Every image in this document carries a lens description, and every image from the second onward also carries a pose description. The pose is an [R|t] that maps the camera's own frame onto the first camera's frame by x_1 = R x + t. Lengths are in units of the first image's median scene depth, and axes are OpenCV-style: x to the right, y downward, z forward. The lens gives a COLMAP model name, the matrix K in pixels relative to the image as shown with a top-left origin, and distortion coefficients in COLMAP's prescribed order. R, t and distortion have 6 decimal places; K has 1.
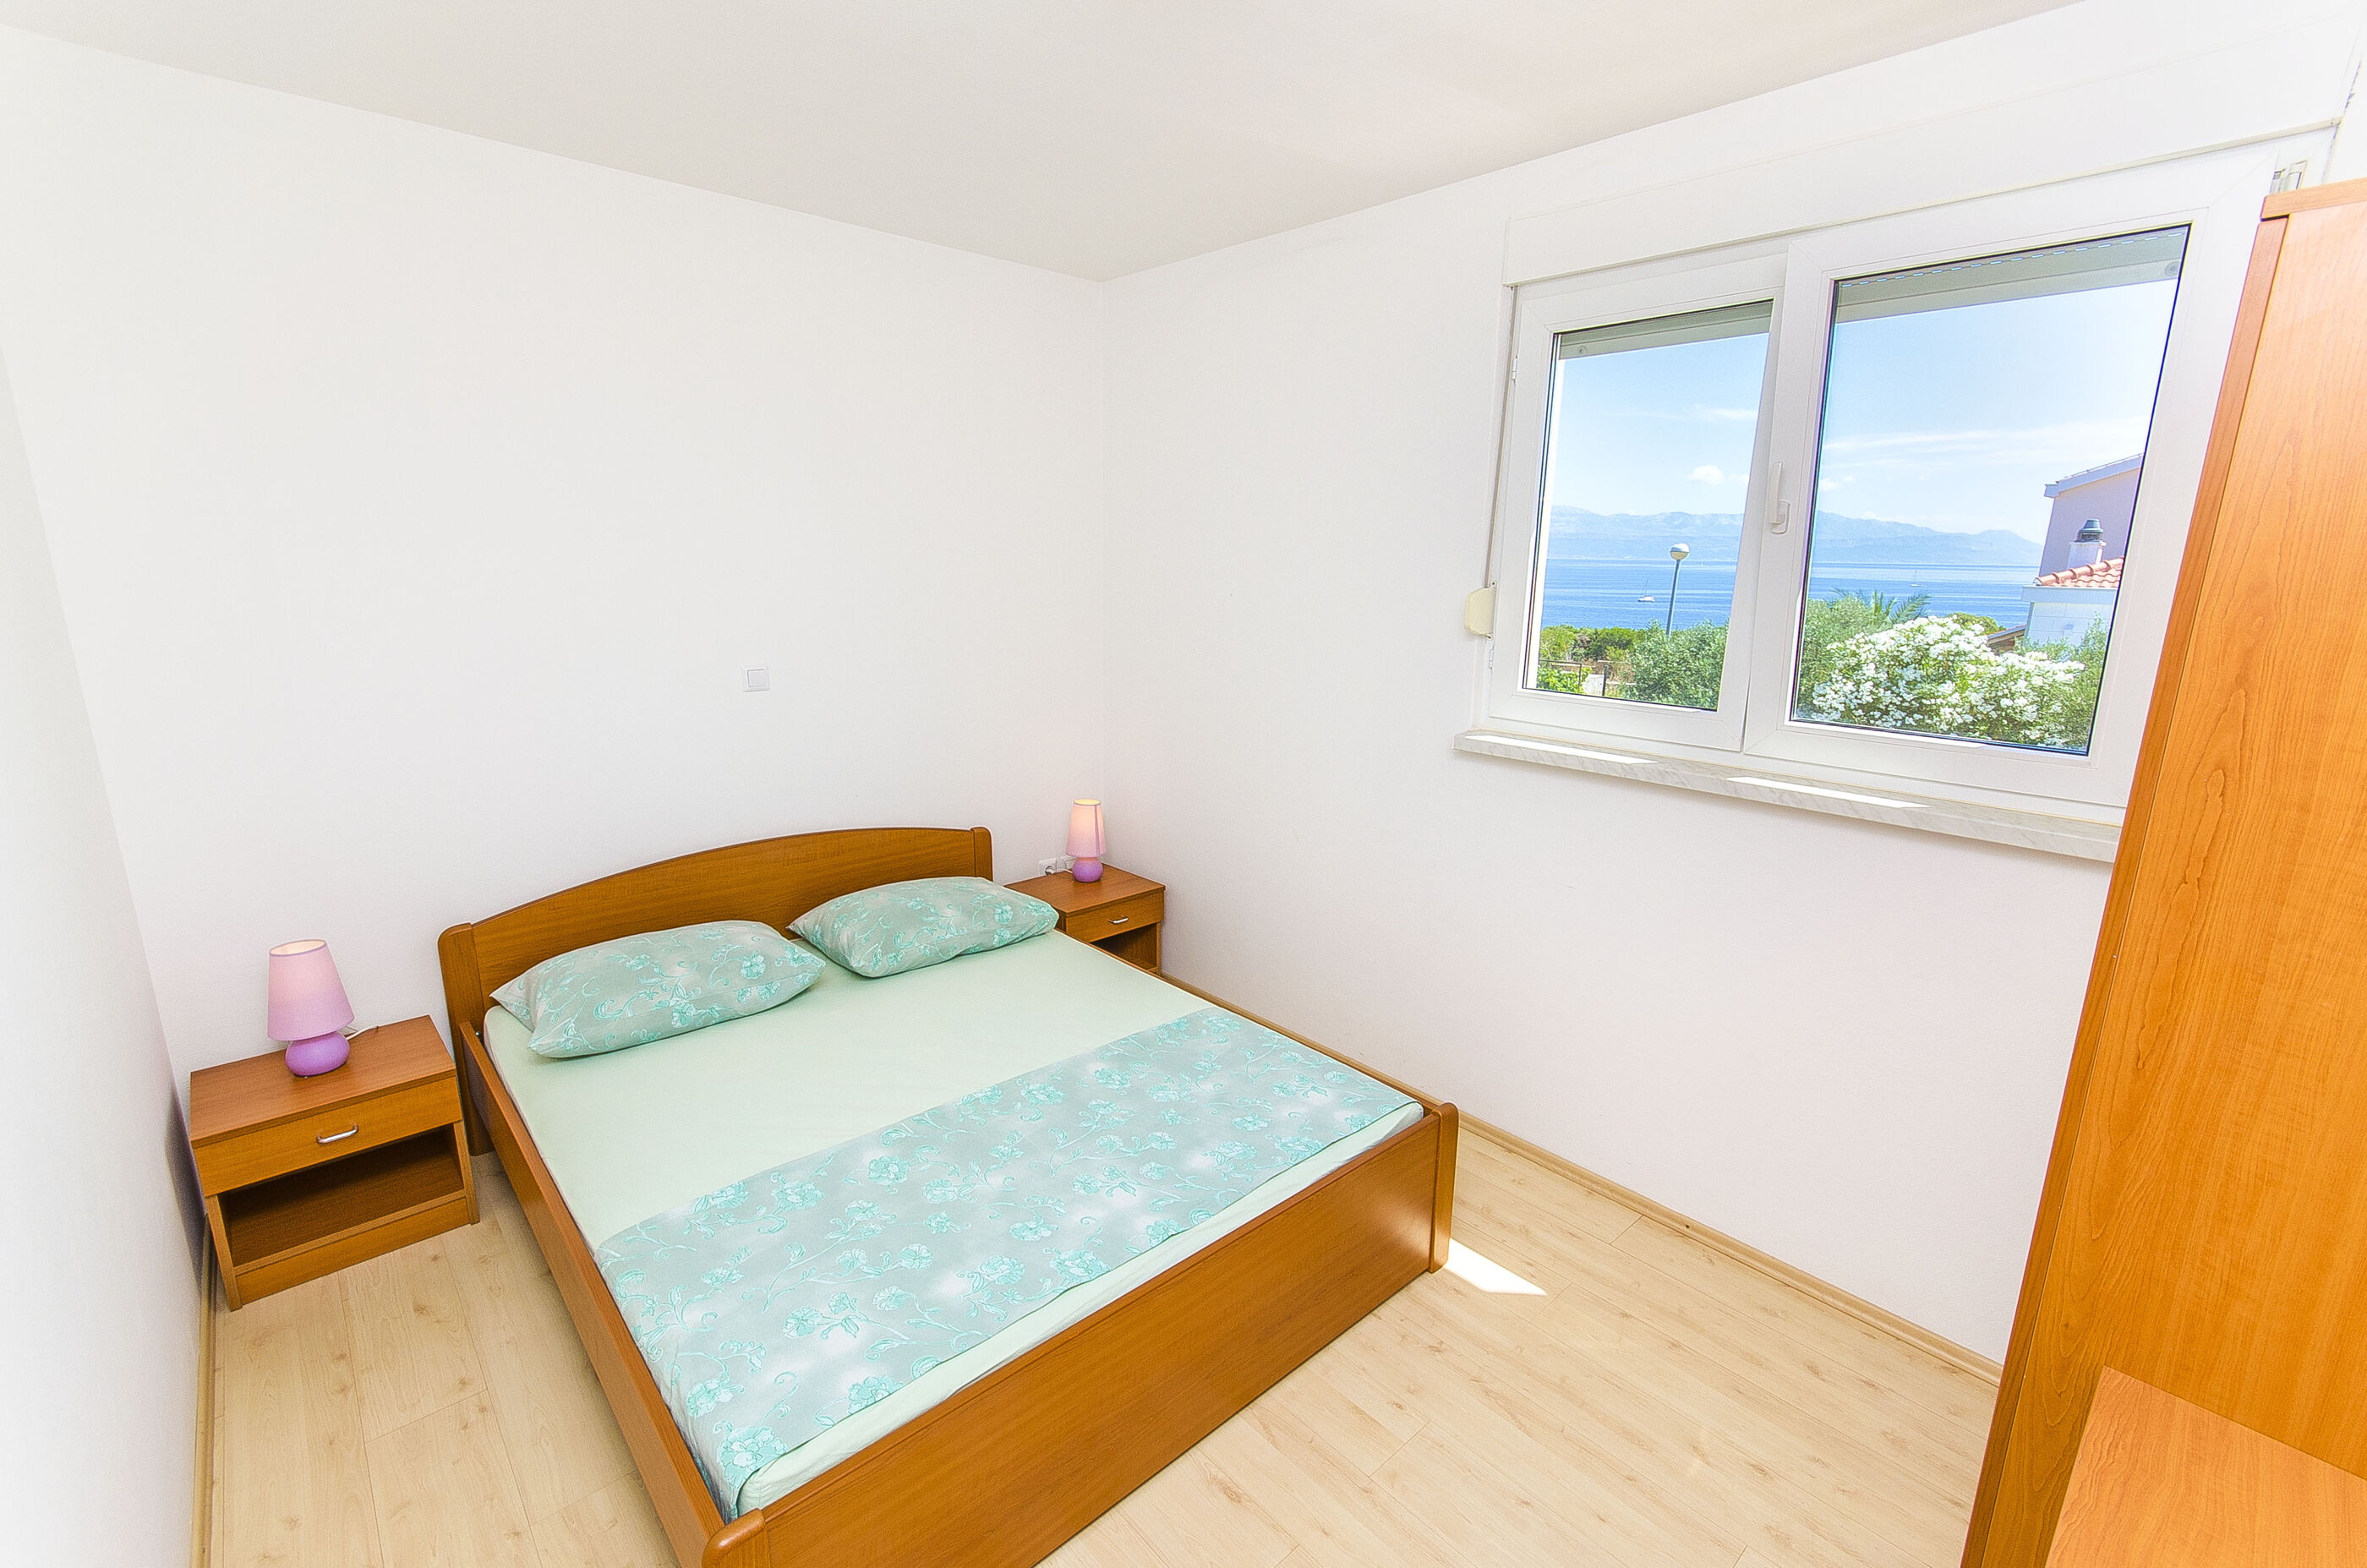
lens RADIAL K [[1022.5, 0, 1181.4], [0, 1022.5, 767.4], [0, 0, 1]] dist [-0.000479, -0.005848]
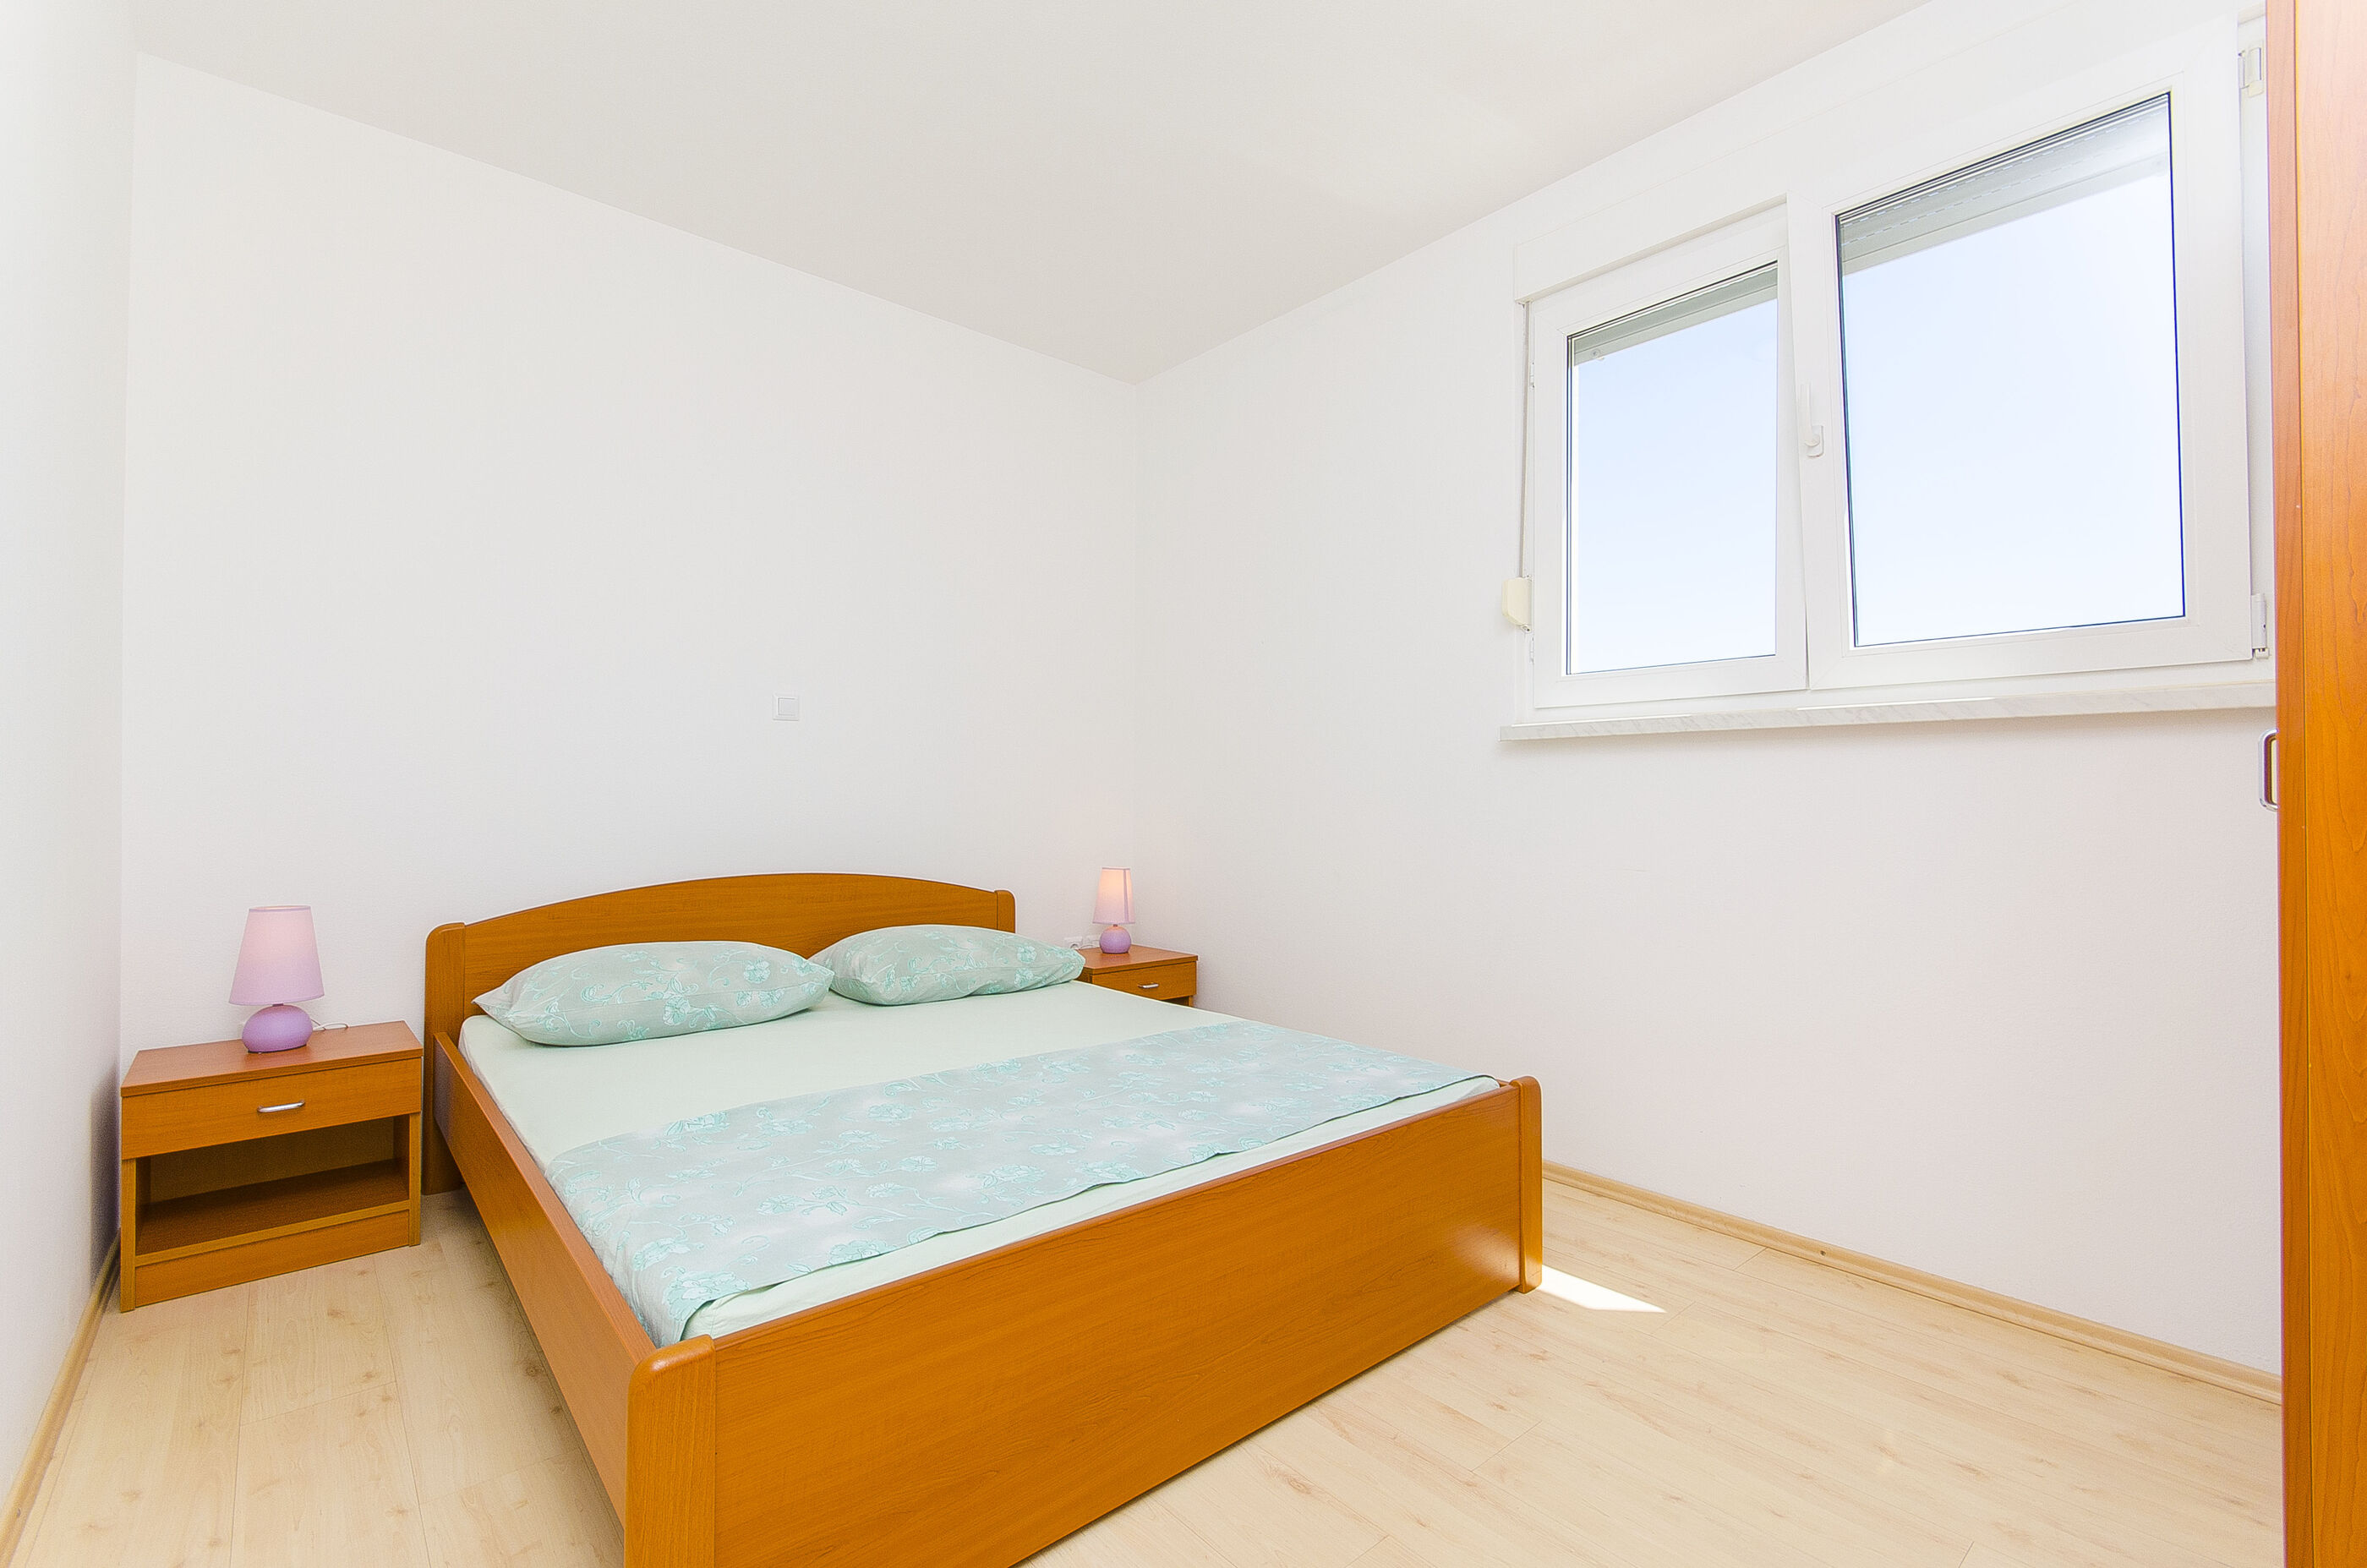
lens RADIAL K [[1022.5, 0, 1179.1], [0, 1022.5, 775.6], [0, 0, 1]] dist [-0.000479, -0.005848]
pose [[0.999691, -0.008321, -0.023420, -0.016251], [0.002656, 0.972663, -0.232205, 0.292237], [0.024712, 0.232071, 0.972385, 0.082690]]
